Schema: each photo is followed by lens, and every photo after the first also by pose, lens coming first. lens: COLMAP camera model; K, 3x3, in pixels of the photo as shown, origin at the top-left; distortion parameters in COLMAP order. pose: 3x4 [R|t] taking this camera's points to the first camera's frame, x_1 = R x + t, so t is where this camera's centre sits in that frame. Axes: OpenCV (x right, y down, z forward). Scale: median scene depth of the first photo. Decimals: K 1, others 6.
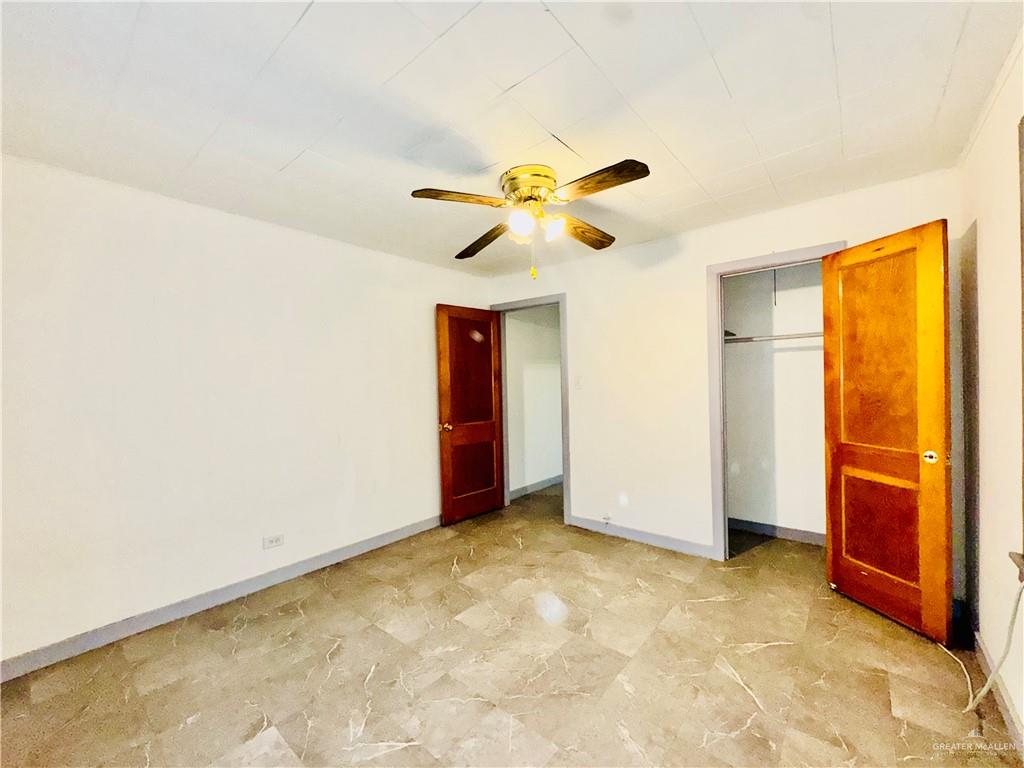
lens RADIAL K [[408.9, 0, 512.0], [0, 408.9, 384.0], [0, 0, 1]] dist [-0.000329, -0.000294]
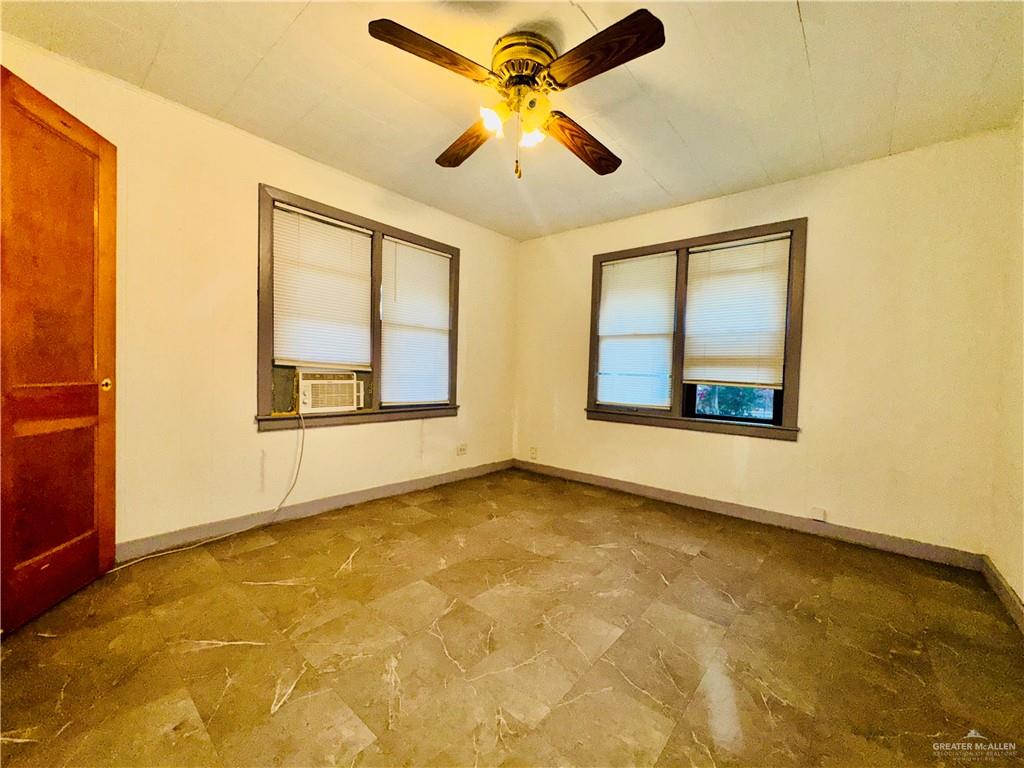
lens RADIAL K [[408.9, 0, 512.0], [0, 408.9, 384.0], [0, 0, 1]] dist [-0.000329, -0.000294]
pose [[-0.999968, -0.006629, 0.004386, 0.058700], [-0.006448, 0.999180, 0.039981, 0.125857], [-0.004647, 0.039952, -0.999191, 1.871012]]
